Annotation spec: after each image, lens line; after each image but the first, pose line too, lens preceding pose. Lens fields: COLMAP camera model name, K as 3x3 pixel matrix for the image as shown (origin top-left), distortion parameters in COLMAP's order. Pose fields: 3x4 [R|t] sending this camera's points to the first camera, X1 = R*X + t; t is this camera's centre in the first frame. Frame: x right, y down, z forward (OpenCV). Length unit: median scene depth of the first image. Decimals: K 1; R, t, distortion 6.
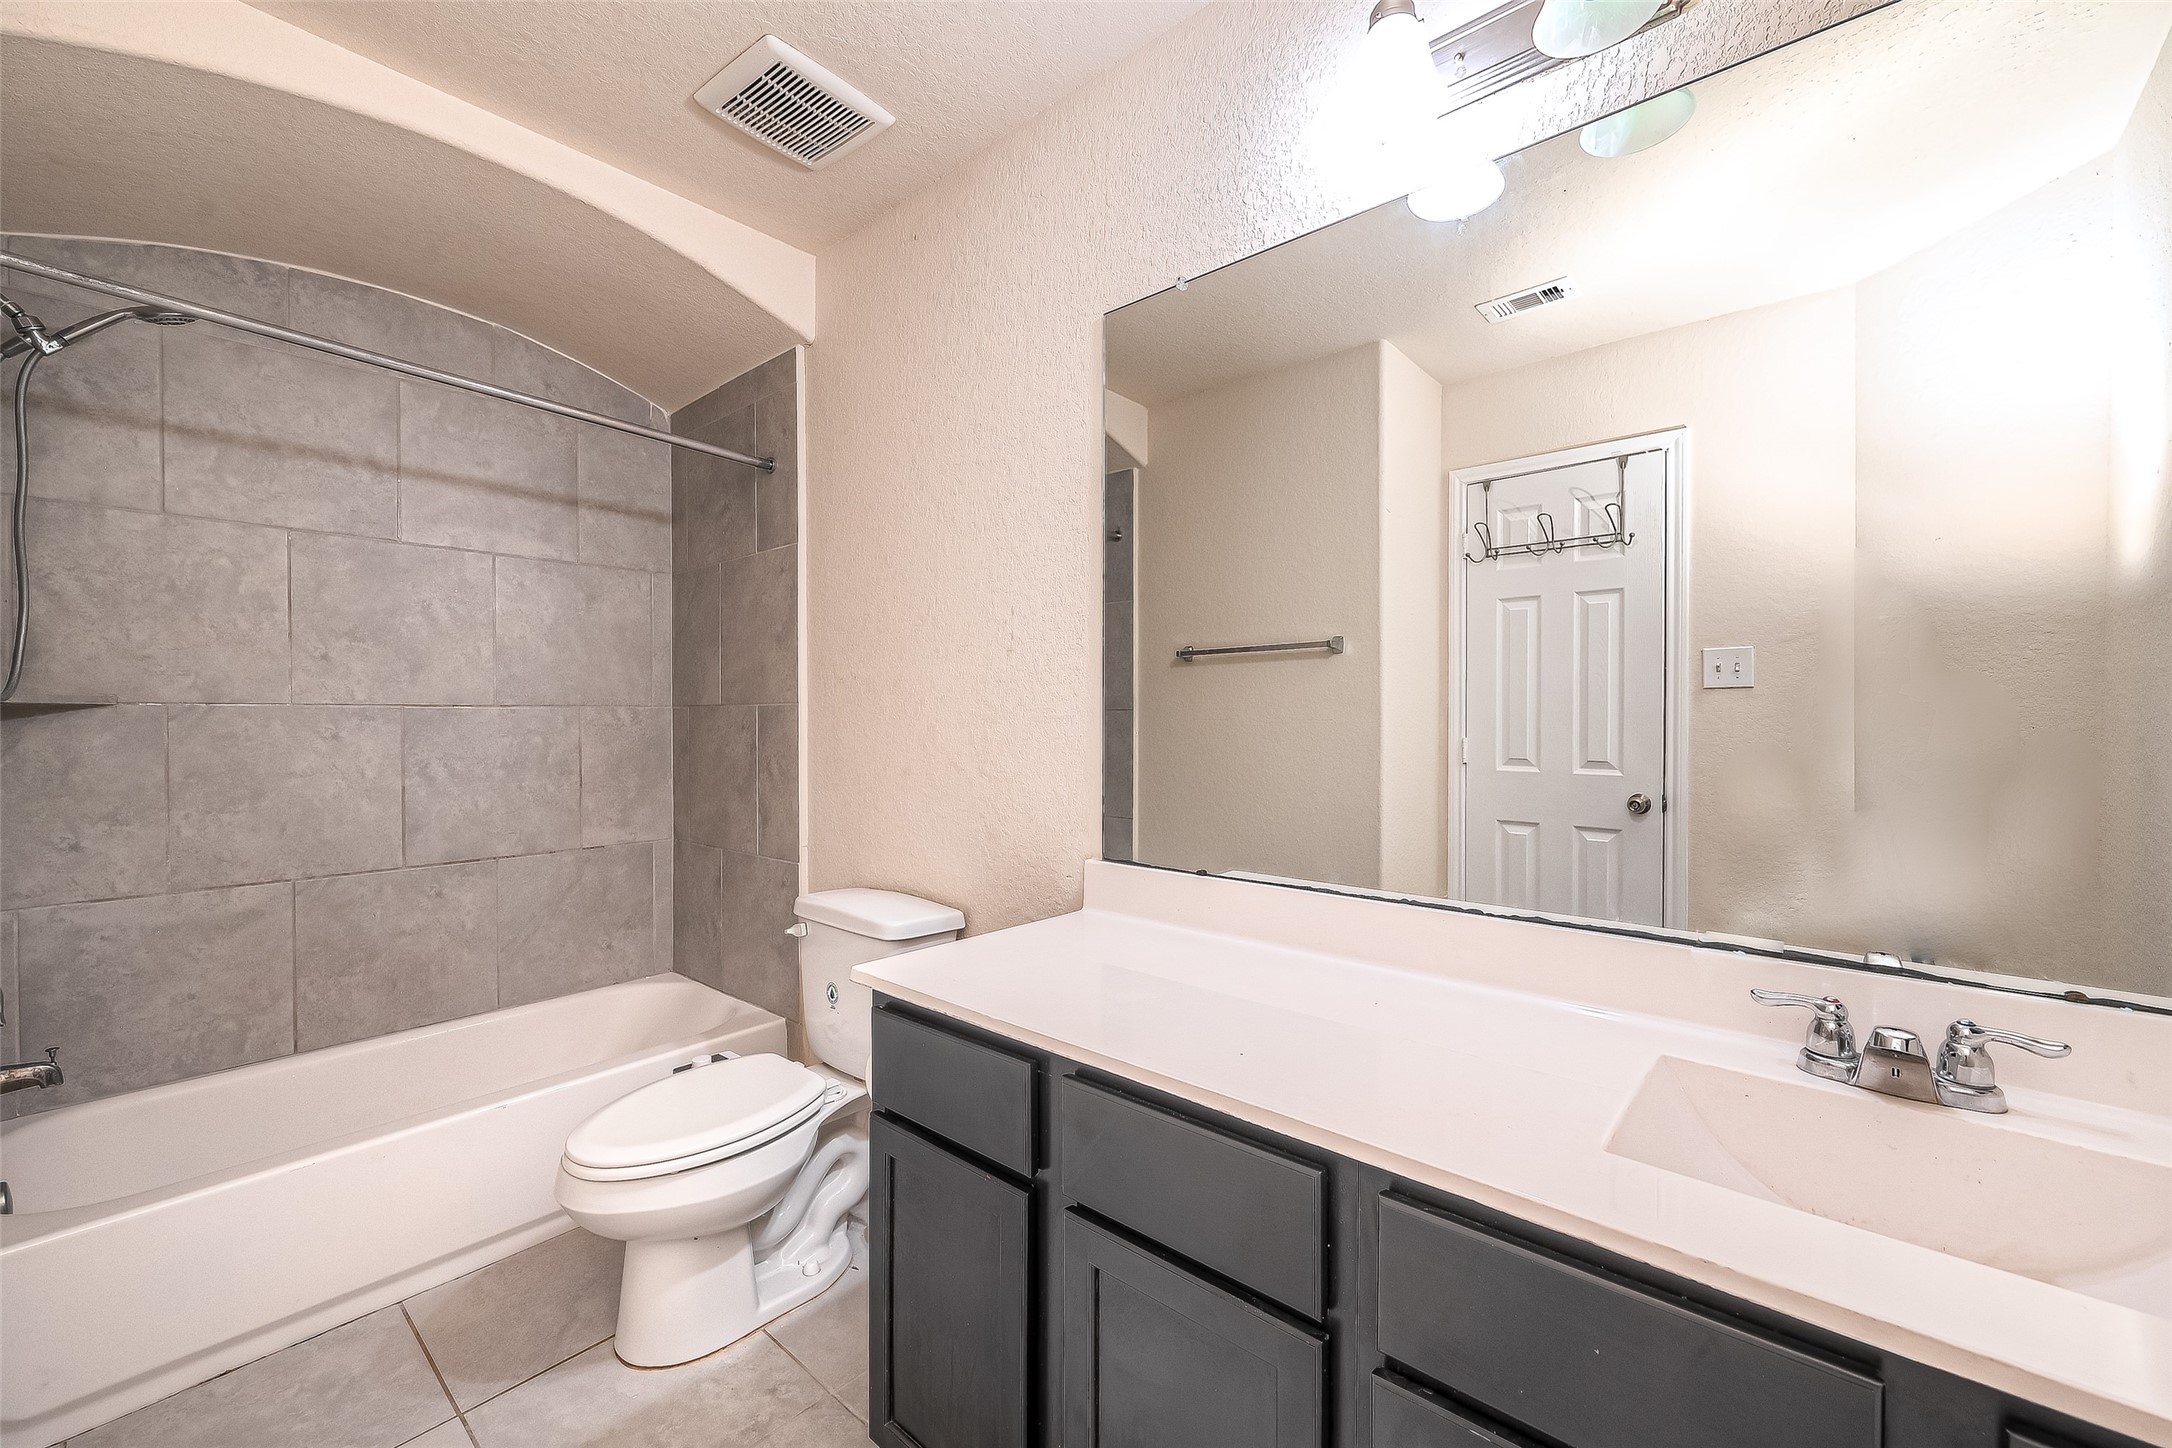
lens RADIAL K [[889.4, 0, 1061.9], [0, 889.4, 723.2], [0, 0, 1]] dist [0.000259, -0.000192]
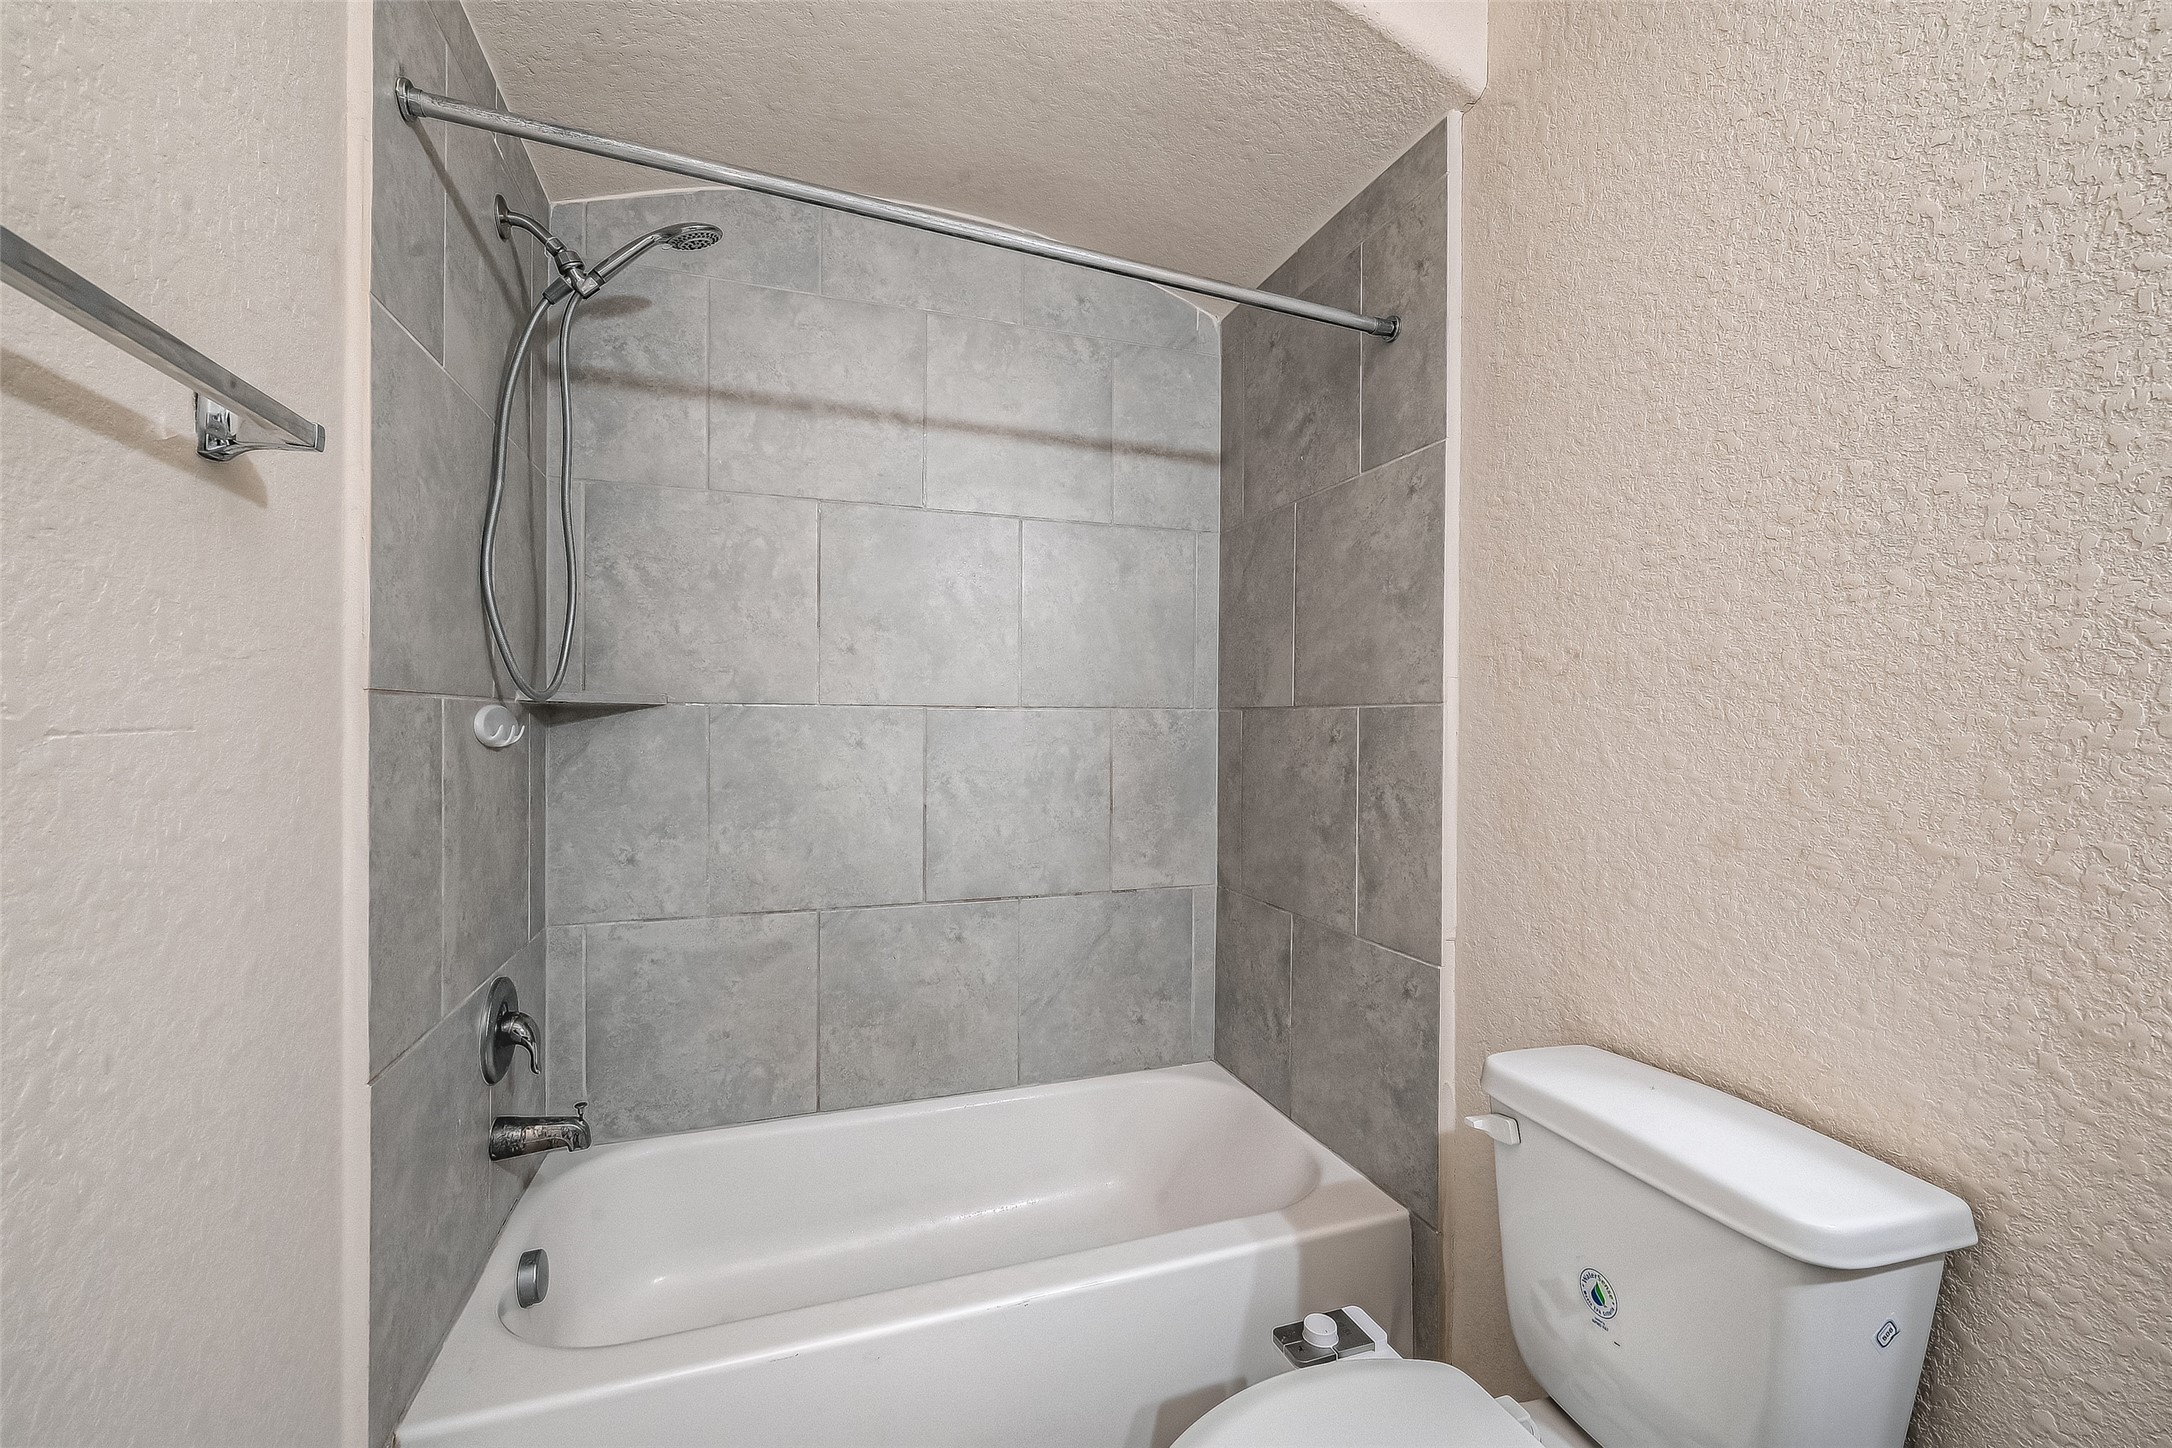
lens RADIAL K [[889.4, 0, 1061.9], [0, 889.4, 723.2], [0, 0, 1]] dist [0.000259, -0.000192]
pose [[0.870018, 0.009725, -0.492925, -0.222942], [-0.012303, 0.999922, -0.001987, -0.004506], [0.492867, 0.007793, 0.870070, 0.343536]]
